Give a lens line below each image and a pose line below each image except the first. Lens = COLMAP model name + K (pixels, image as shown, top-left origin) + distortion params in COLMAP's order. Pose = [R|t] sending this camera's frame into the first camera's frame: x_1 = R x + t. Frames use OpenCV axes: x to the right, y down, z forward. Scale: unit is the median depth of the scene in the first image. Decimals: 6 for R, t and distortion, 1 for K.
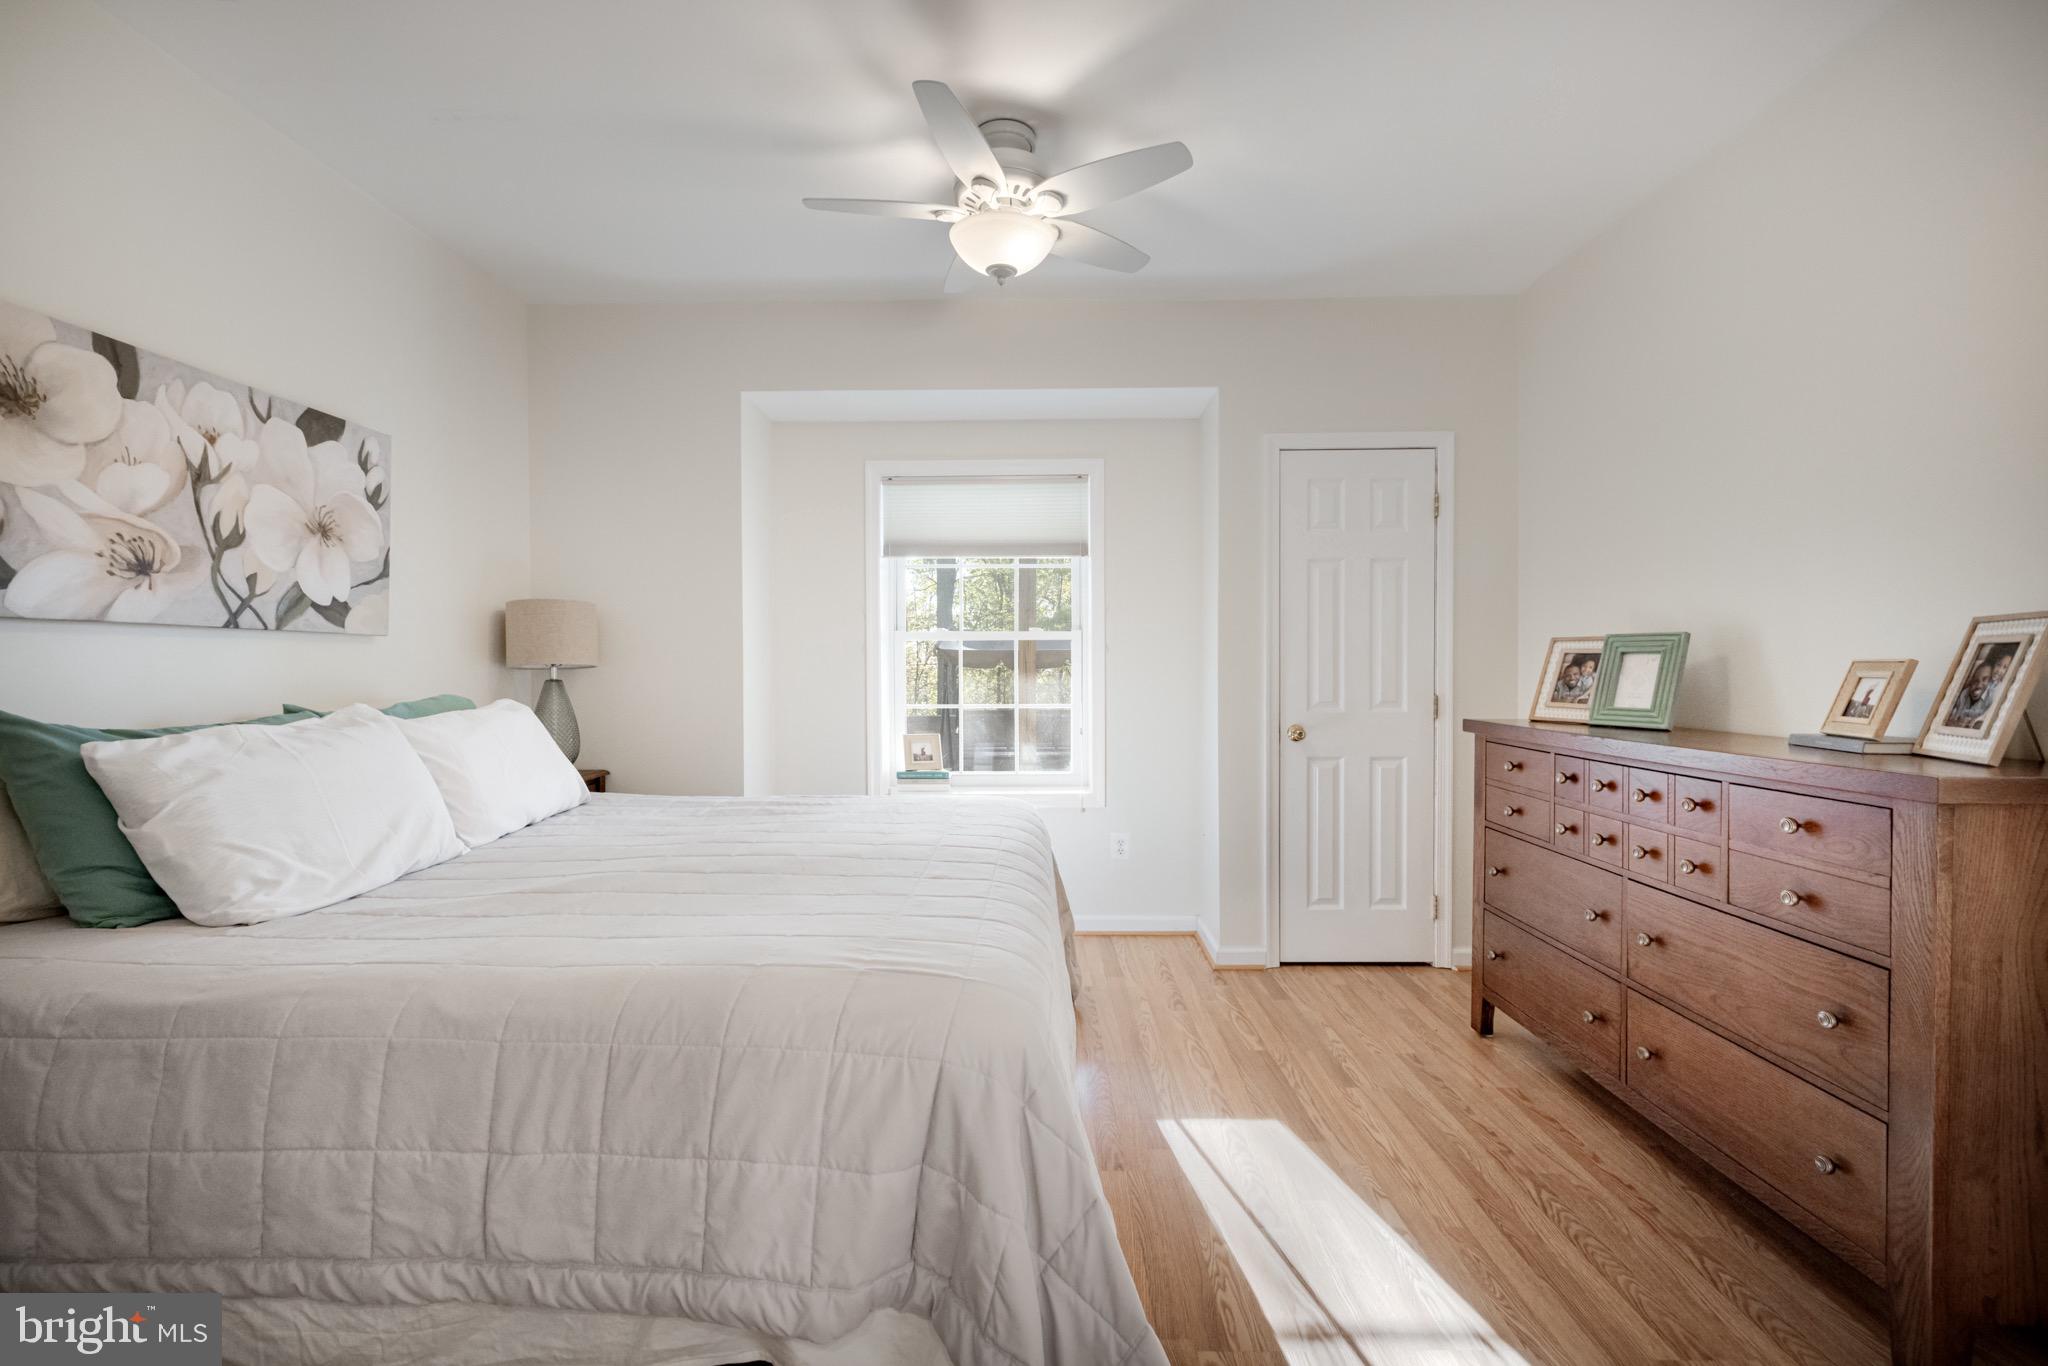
lens RADIAL K [[899.5, 0, 1025.2], [0, 899.5, 655.4], [0, 0, 1]] dist [-0.020157, -0.000573]
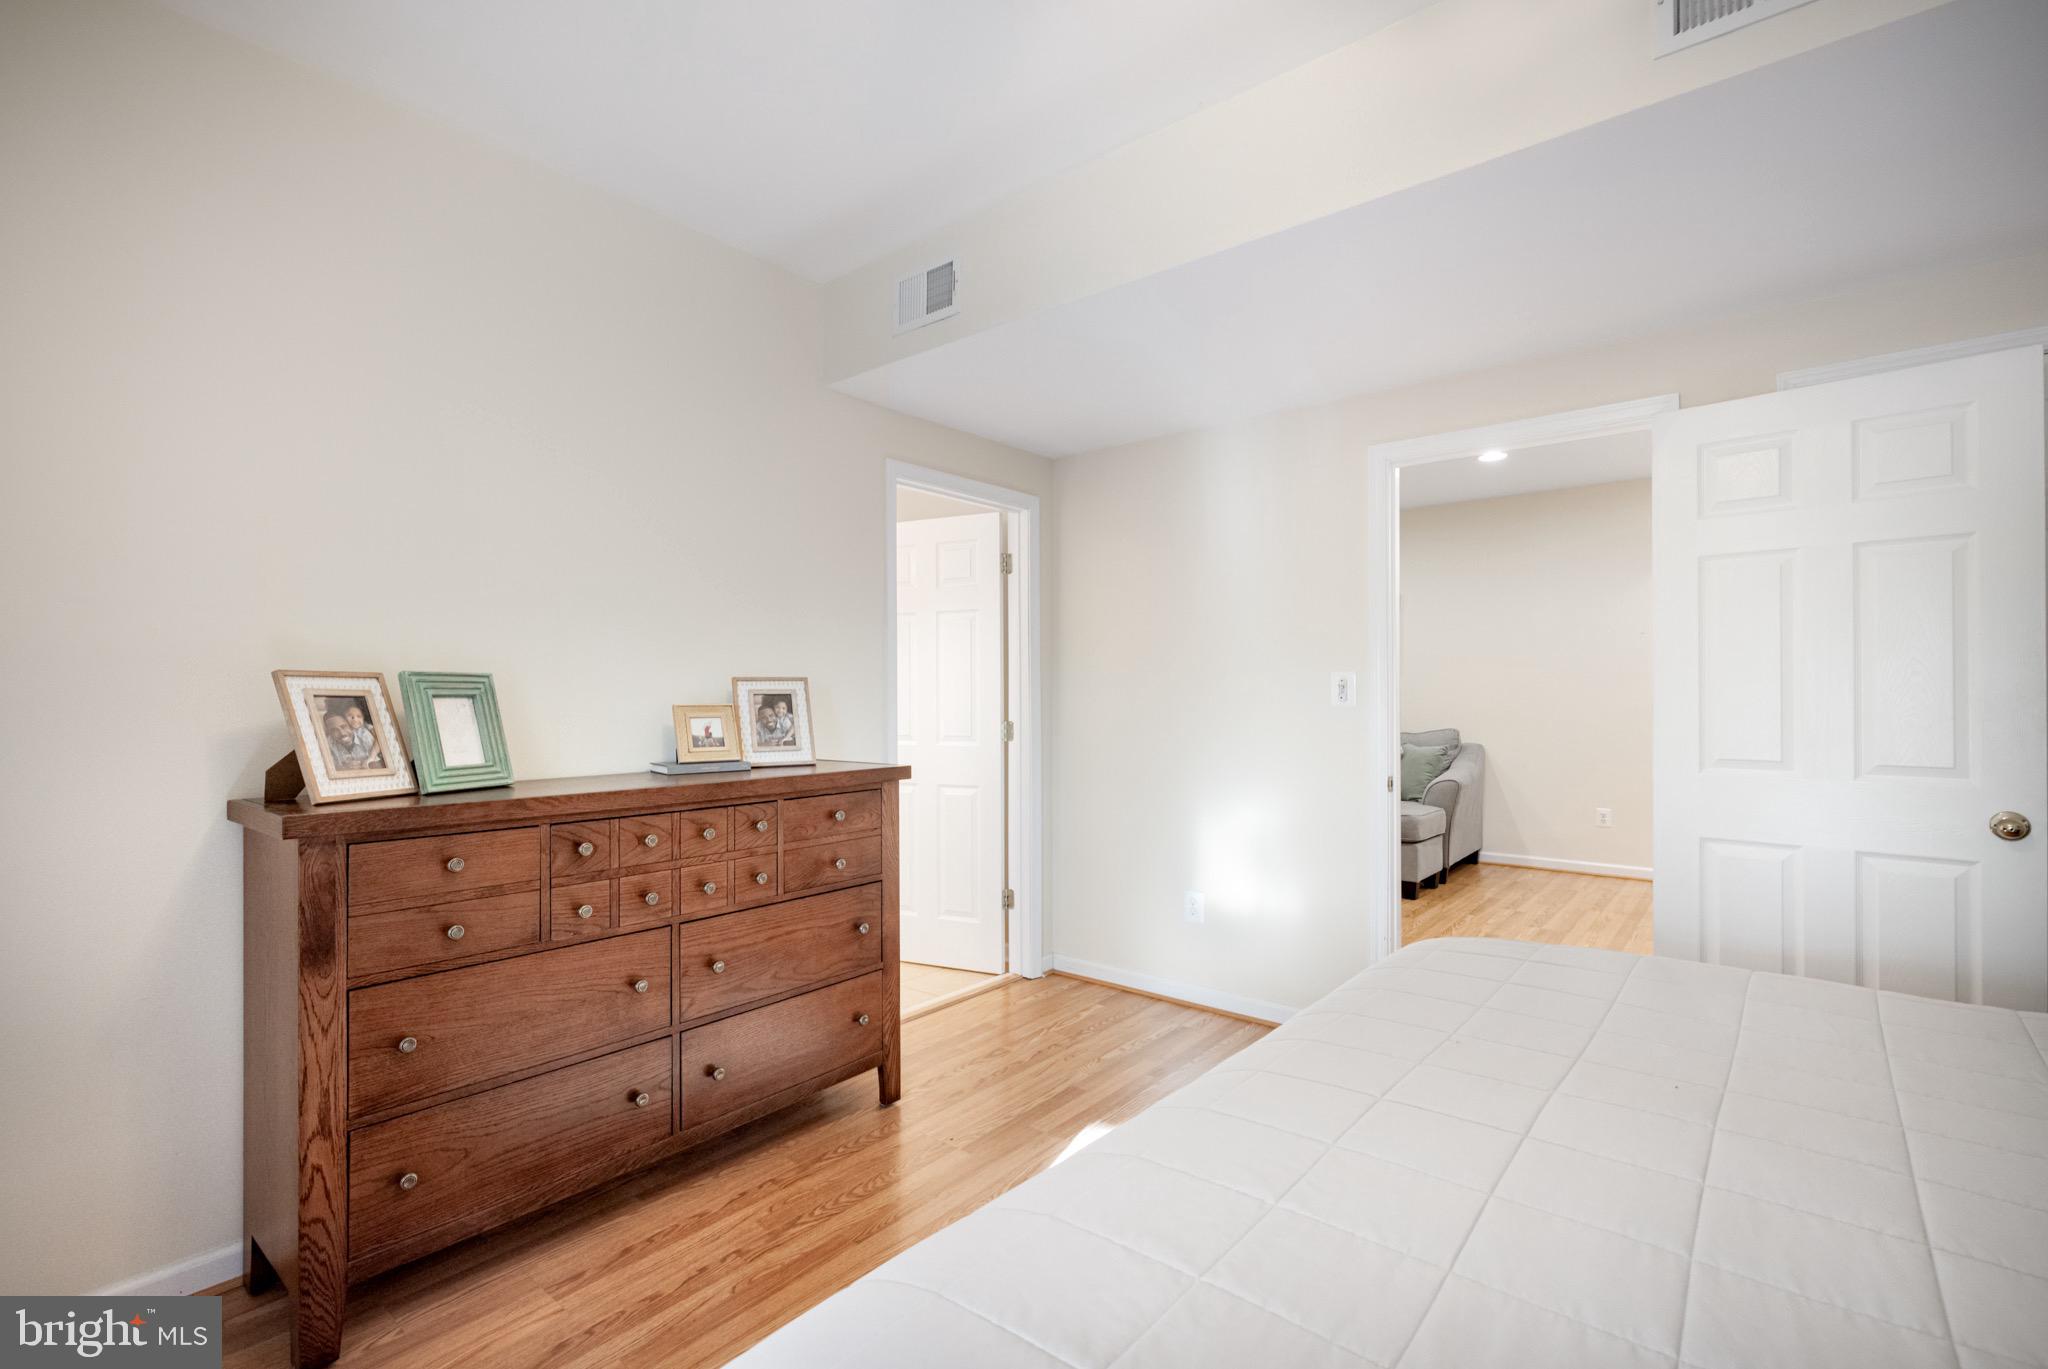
lens RADIAL K [[926.1, 0, 1024.0], [0, 926.1, 684.5], [0, 0, 1]] dist [-0.026300, 0.000170]
pose [[-0.778635, 0.008922, 0.627414, -0.280299], [0.000689, 0.999910, -0.013364, -0.002624], [-0.627477, -0.009974, -0.778571, 1.627427]]
